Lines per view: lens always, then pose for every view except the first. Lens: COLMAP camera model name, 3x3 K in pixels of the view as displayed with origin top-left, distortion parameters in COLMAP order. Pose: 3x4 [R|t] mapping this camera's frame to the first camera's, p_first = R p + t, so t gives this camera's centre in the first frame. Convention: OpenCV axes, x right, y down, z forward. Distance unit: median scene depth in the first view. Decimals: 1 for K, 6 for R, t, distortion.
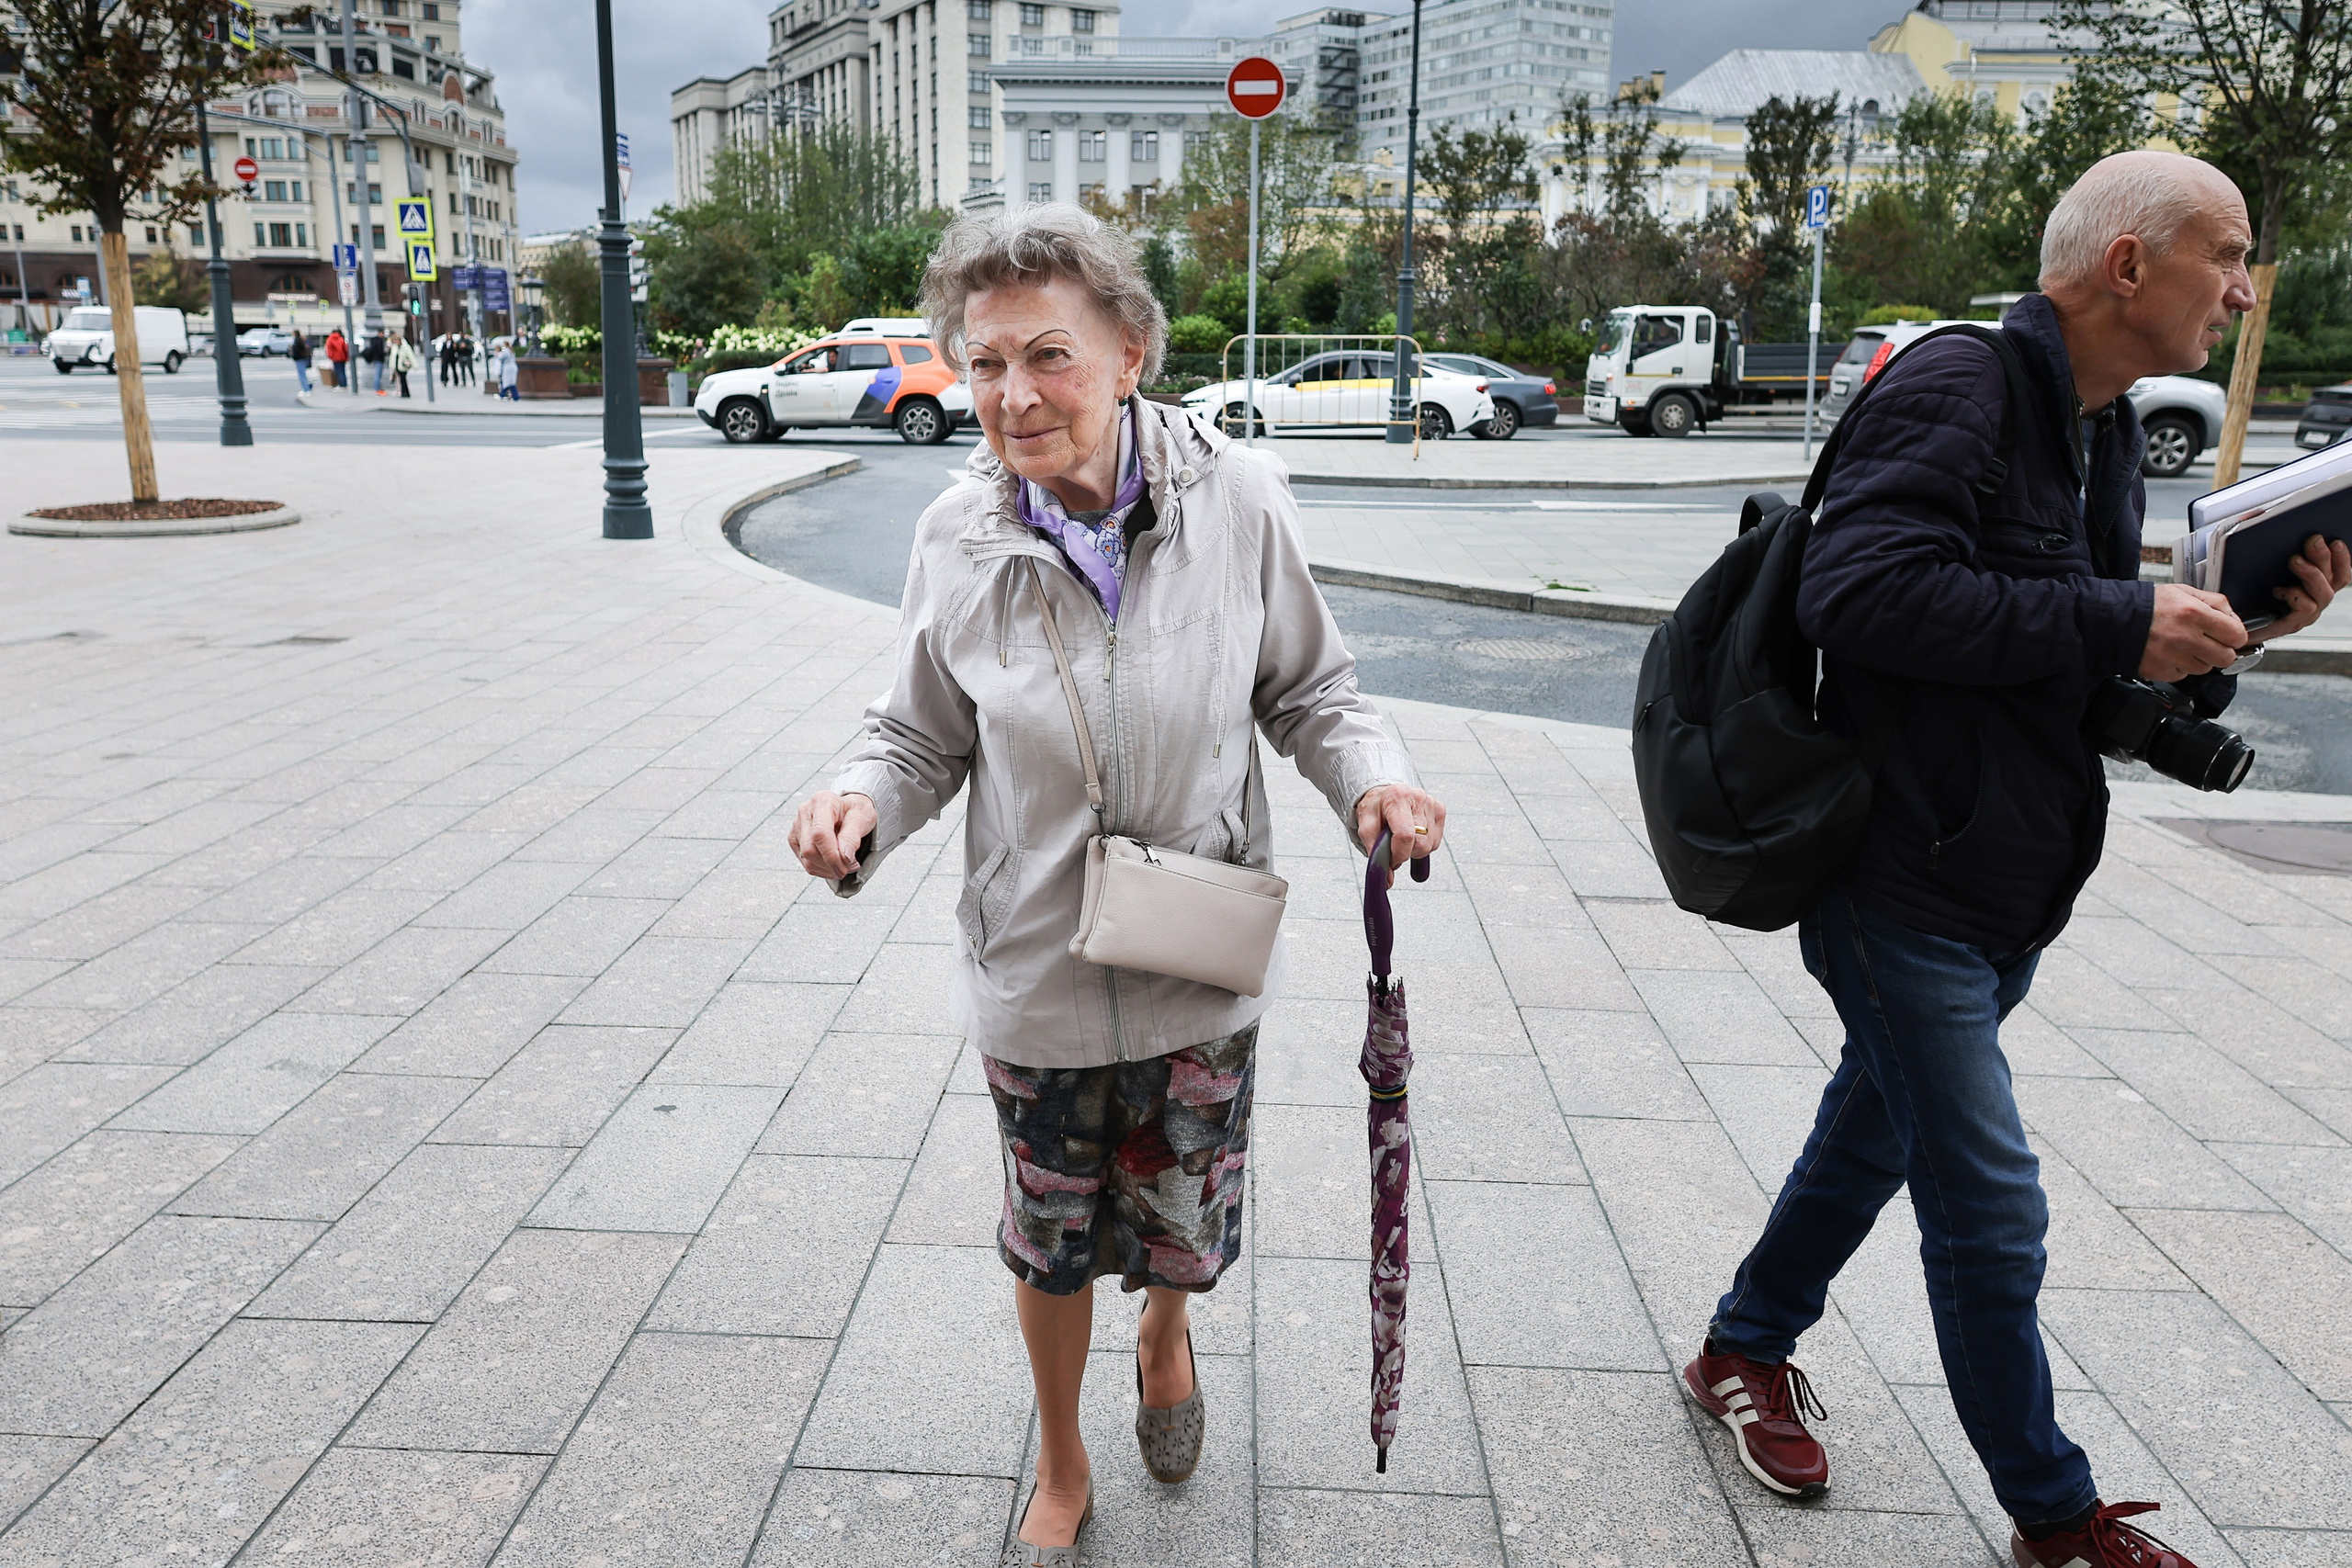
lens RADIAL K [[1763.7, 0, 1173.5], [0, 1763.7, 785.2], [0, 0, 1]] dist [-0.016777, 0.020408]
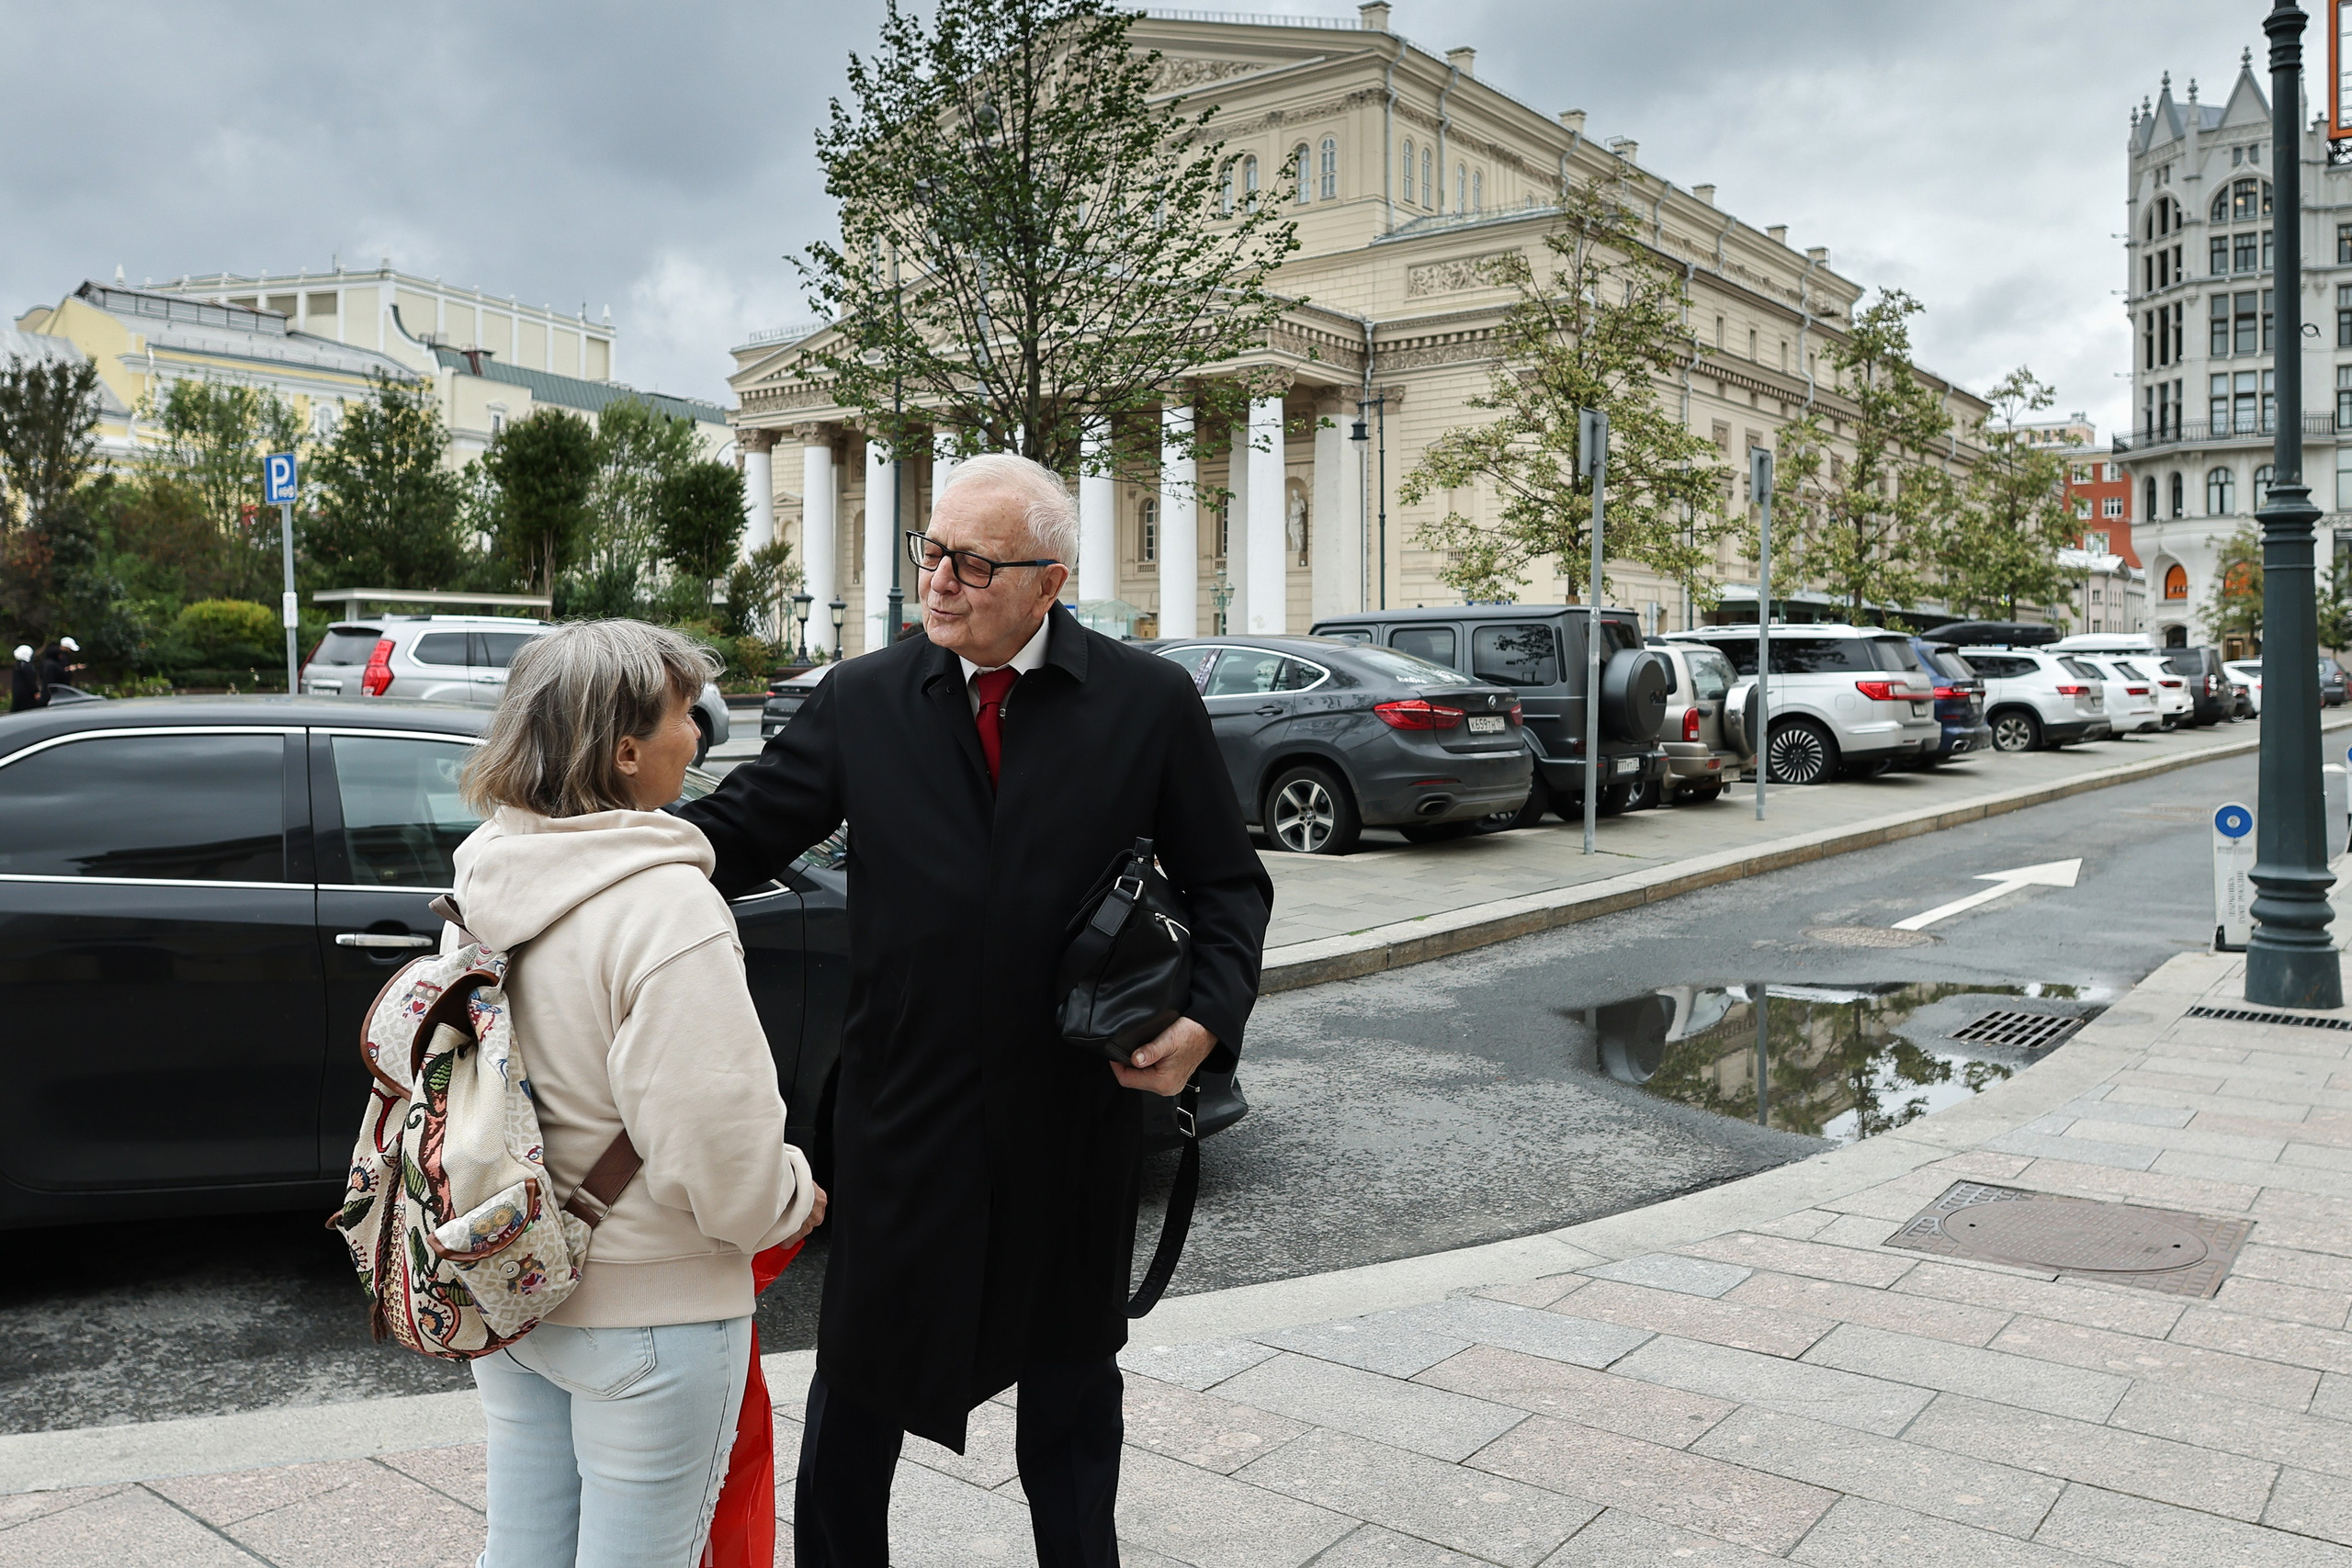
lens RADIAL K [[1776.7, 0, 1221.1], [0, 1776.7, 691.7], [0, 0, 1]] dist [-0.000237, 0.004158]
pose [[0.572648, -0.022337, 0.819497, -0.028078], [0.198932, 0.973538, -0.112474, -0.022667], [-0.795299, 0.227432, 0.561938, 0.090693]]
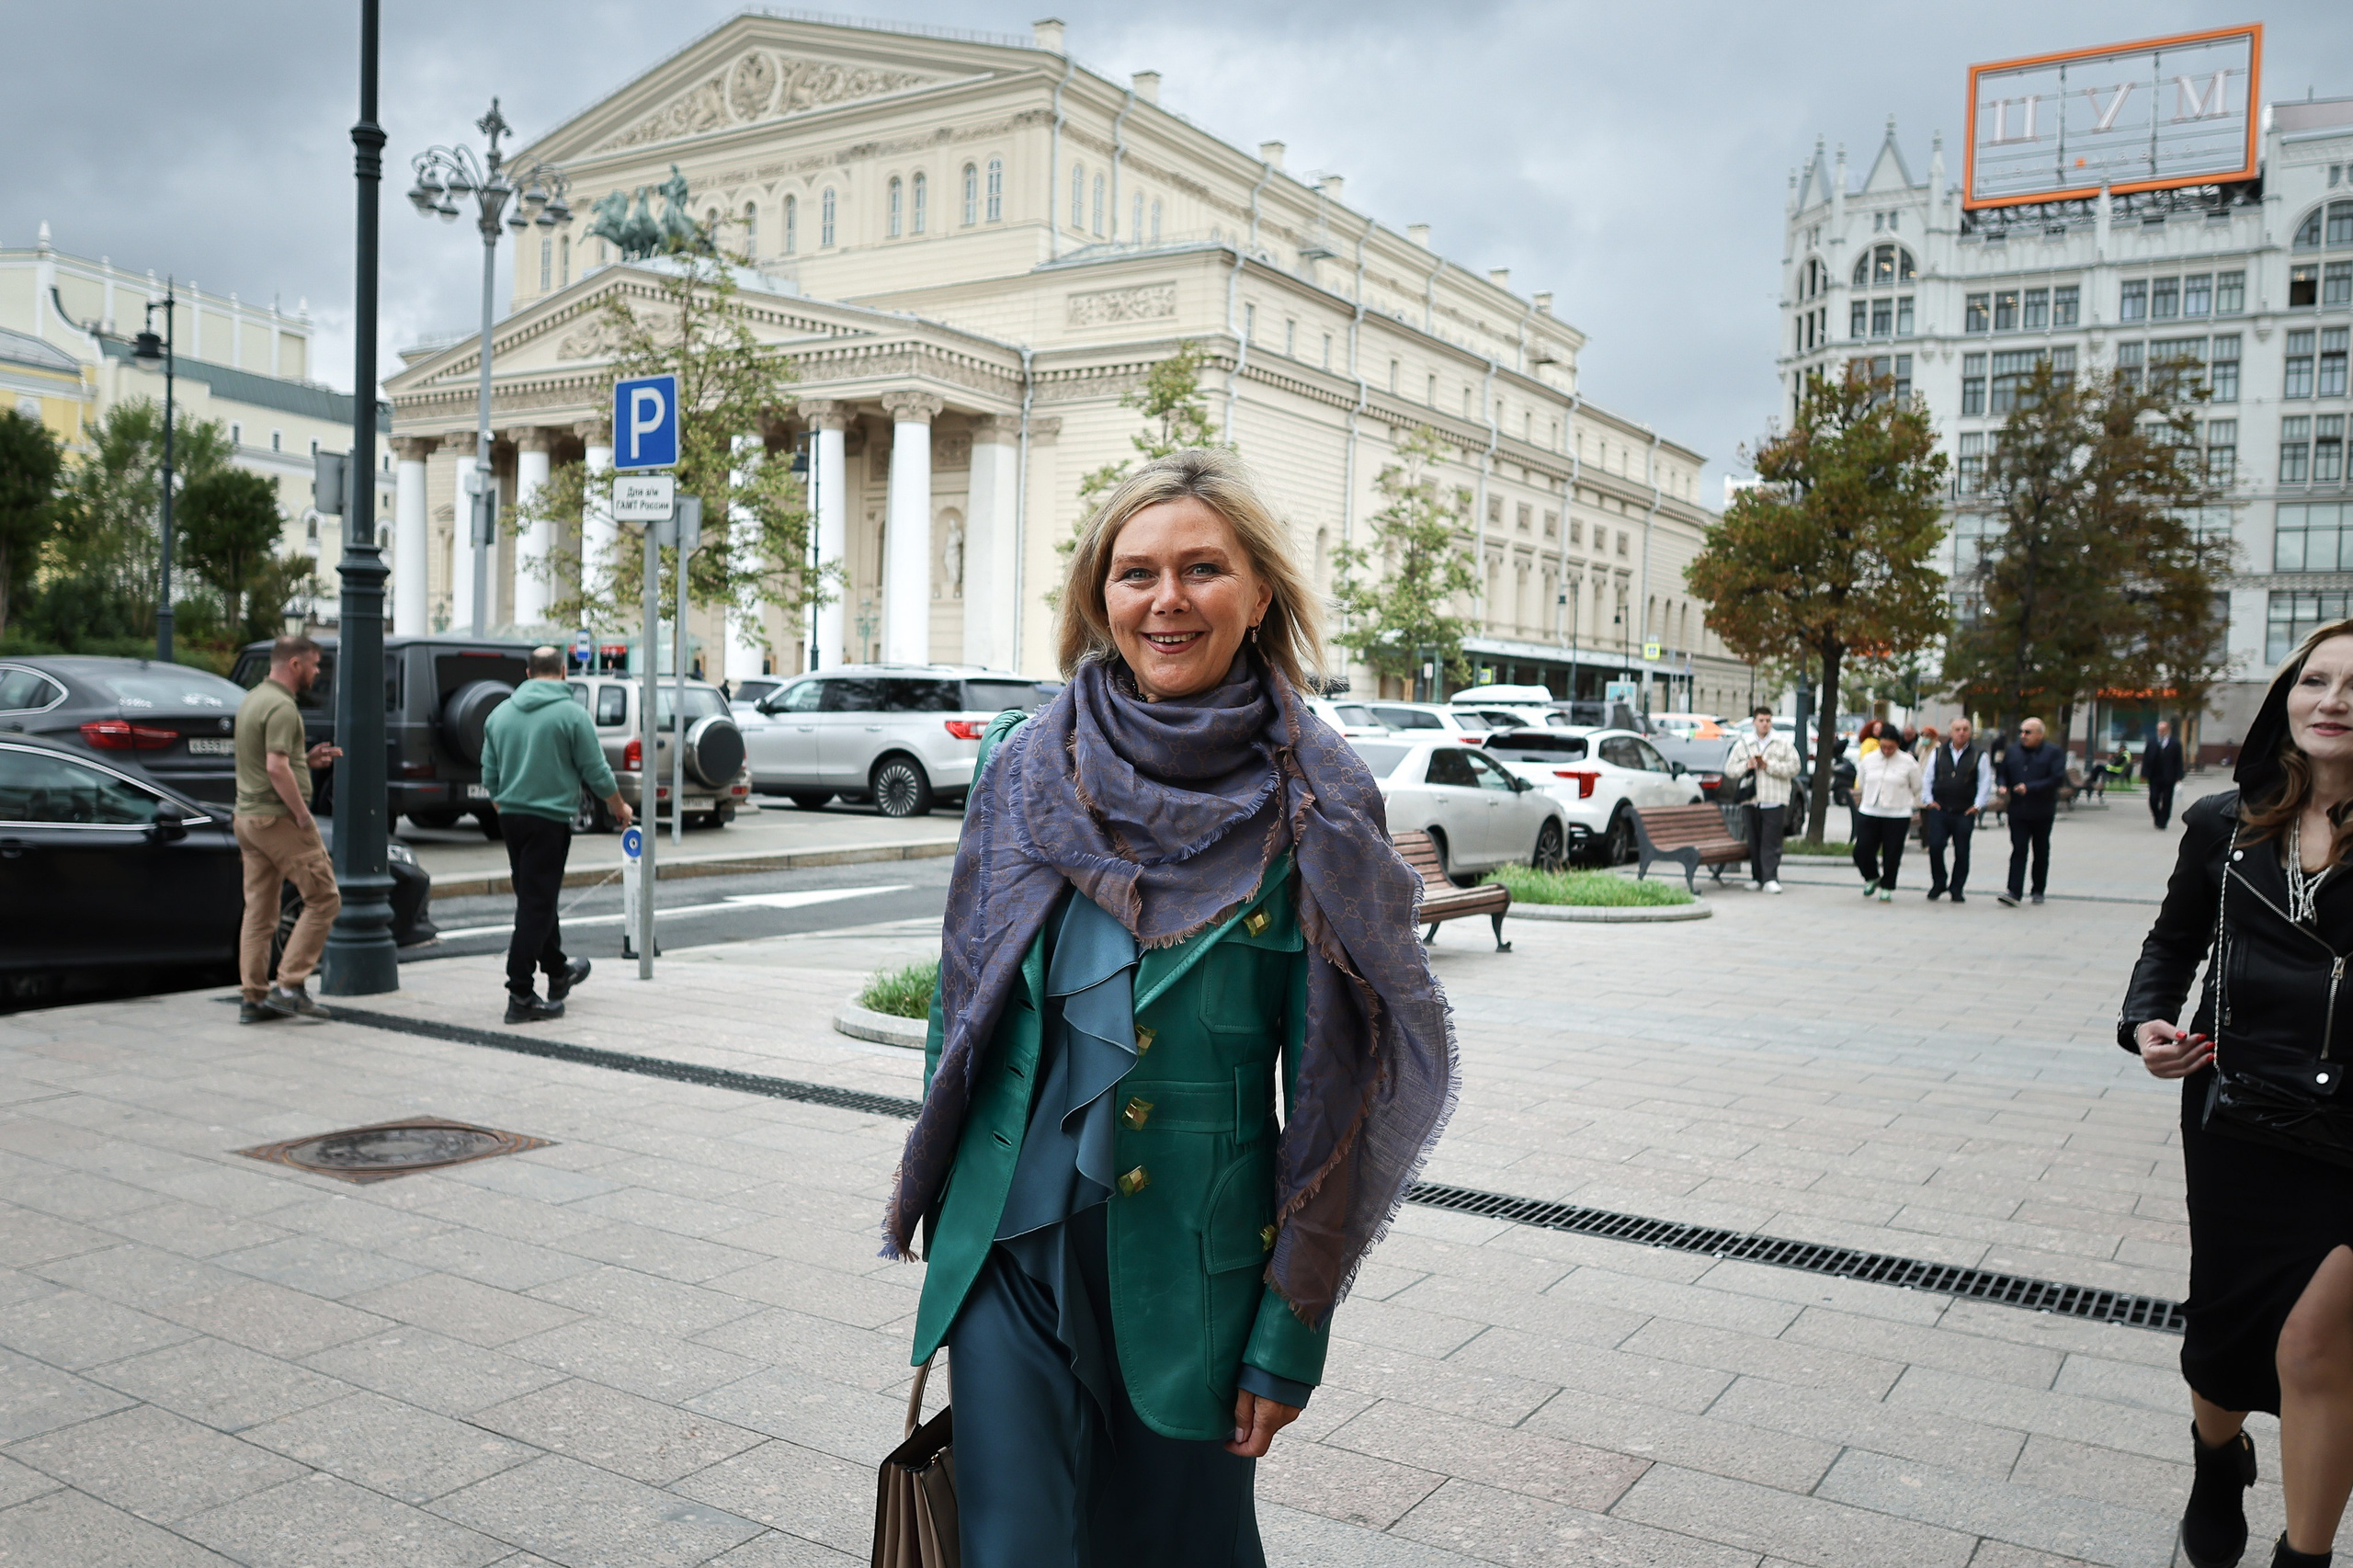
lens RADIAL K [[1828.9, 0, 1183.4], [0, 1828.9, 793.2], [0, 0, 1]] dist [0.002722, -0.002318]
pose [[0.506634, -0.039149, 0.861272, 0.037109], [0.182732, 0.981149, -0.062893, 0.013087], [-0.842574, 0.189245, 0.504237, -0.061863]]
